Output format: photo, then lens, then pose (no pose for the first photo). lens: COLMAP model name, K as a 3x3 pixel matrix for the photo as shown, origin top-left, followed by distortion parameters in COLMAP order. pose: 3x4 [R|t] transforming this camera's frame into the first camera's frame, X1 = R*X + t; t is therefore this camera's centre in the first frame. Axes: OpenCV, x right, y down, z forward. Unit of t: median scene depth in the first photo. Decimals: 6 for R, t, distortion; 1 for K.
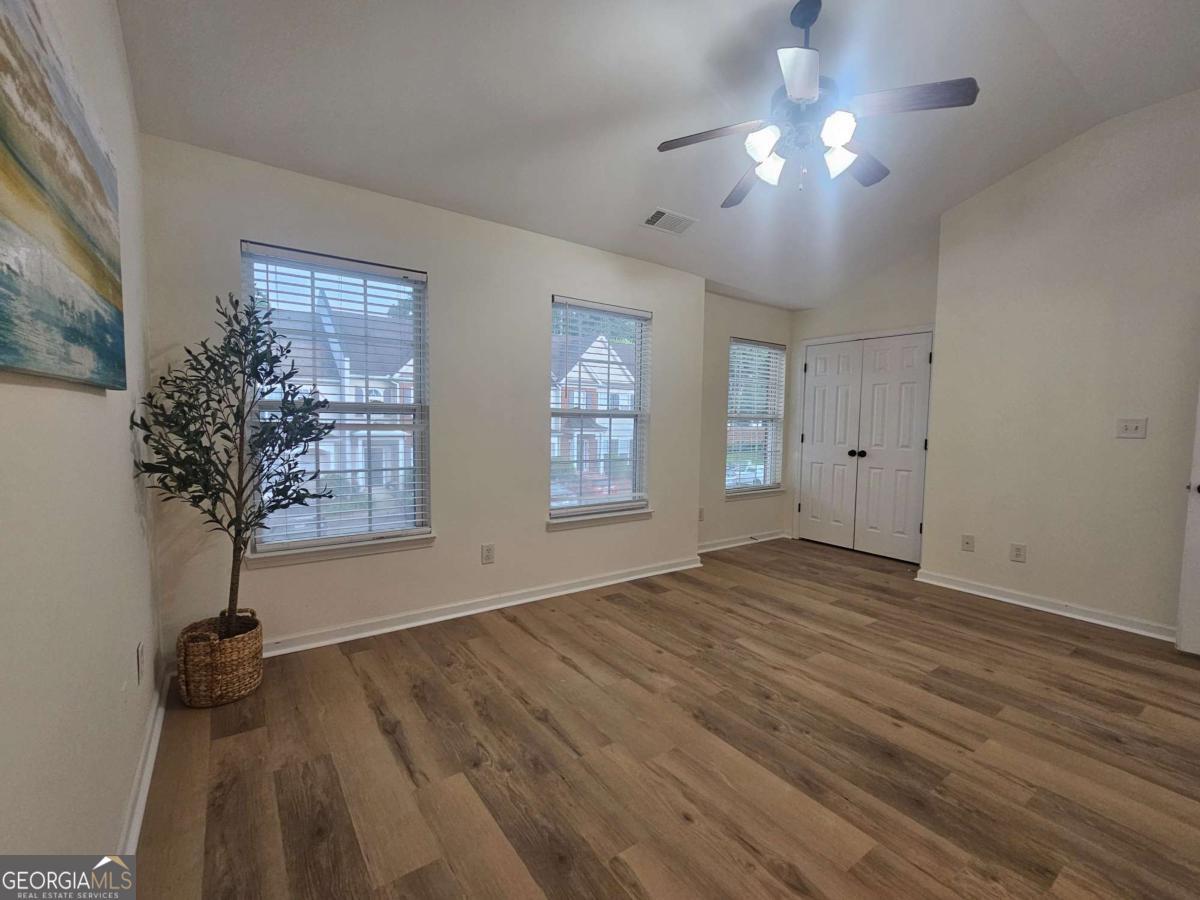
lens RADIAL K [[528.8, 0, 615.6], [0, 528.8, 457.2], [0, 0, 1]] dist [-0.002931, 0.001132]
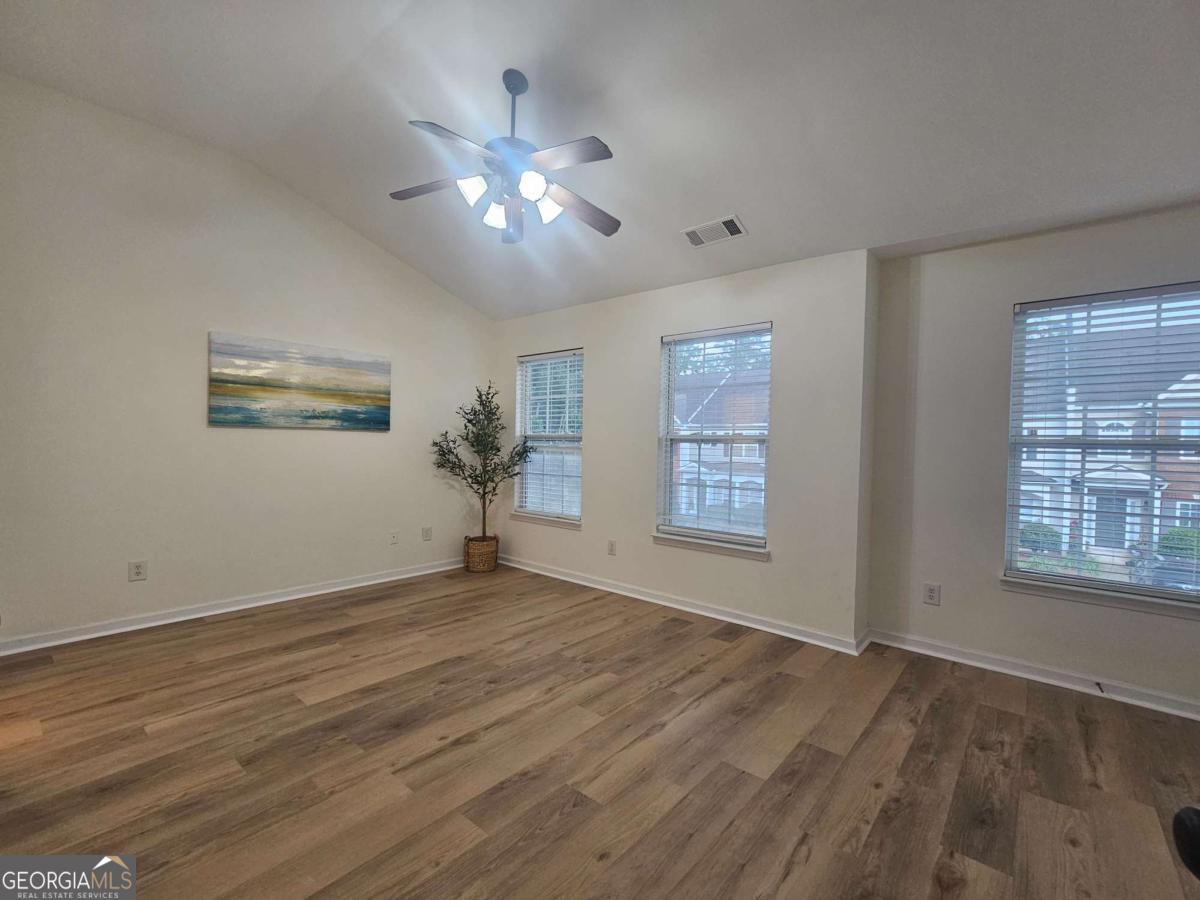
lens RADIAL K [[531.2, 0, 604.1], [0, 531.2, 456.4], [0, 0, 1]] dist [0.000334, -0.000100]
pose [[0.223497, 0.010312, -0.974650, 1.216566], [-0.086730, 0.996188, -0.009348, -0.031107], [0.970838, 0.086621, 0.223539, 0.791191]]
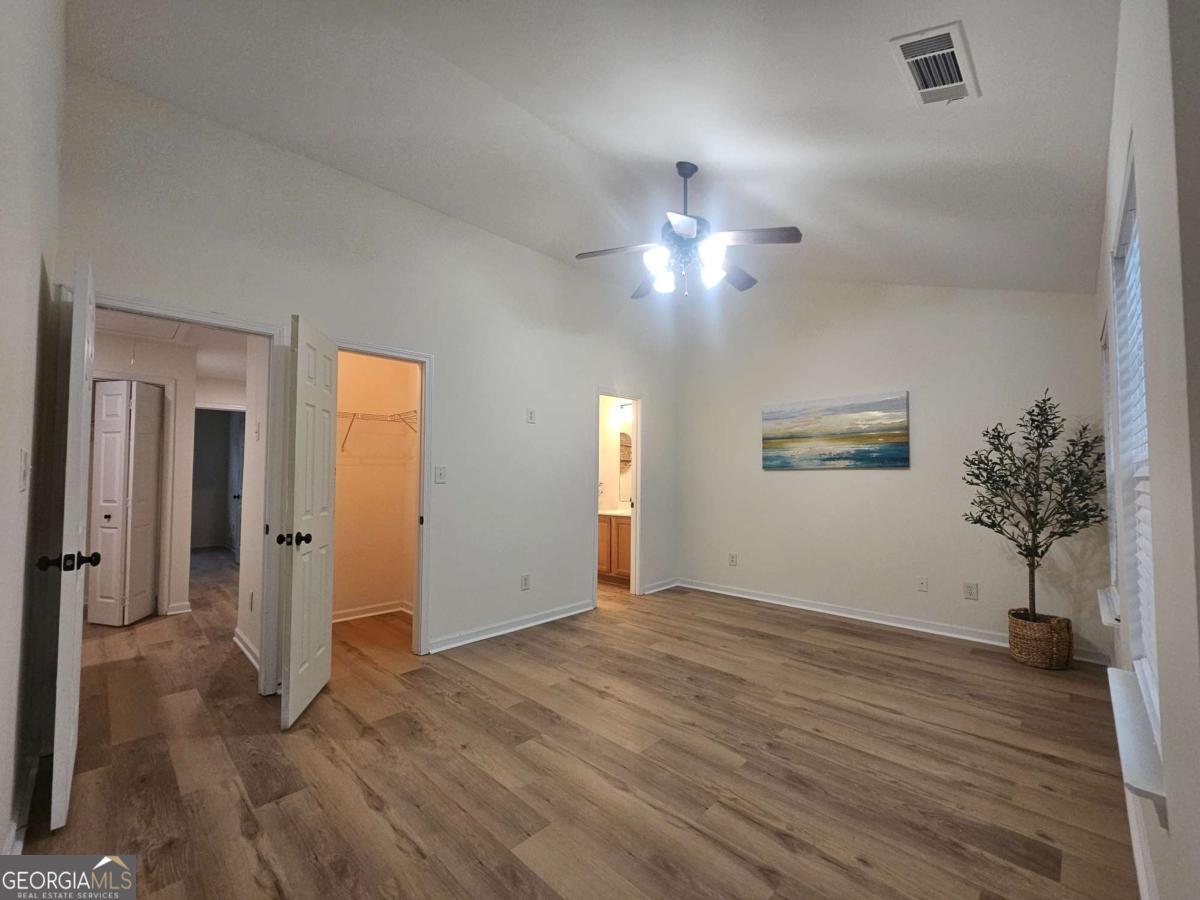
lens RADIAL K [[490.6, 0, 608.5], [0, 490.6, 467.9], [0, 0, 1]] dist [-0.001558, -0.000198]
pose [[-0.987576, -0.019781, -0.155895, 0.575217], [-0.028040, 0.998307, 0.050956, -0.112634], [0.154623, 0.054694, -0.986458, 1.747250]]
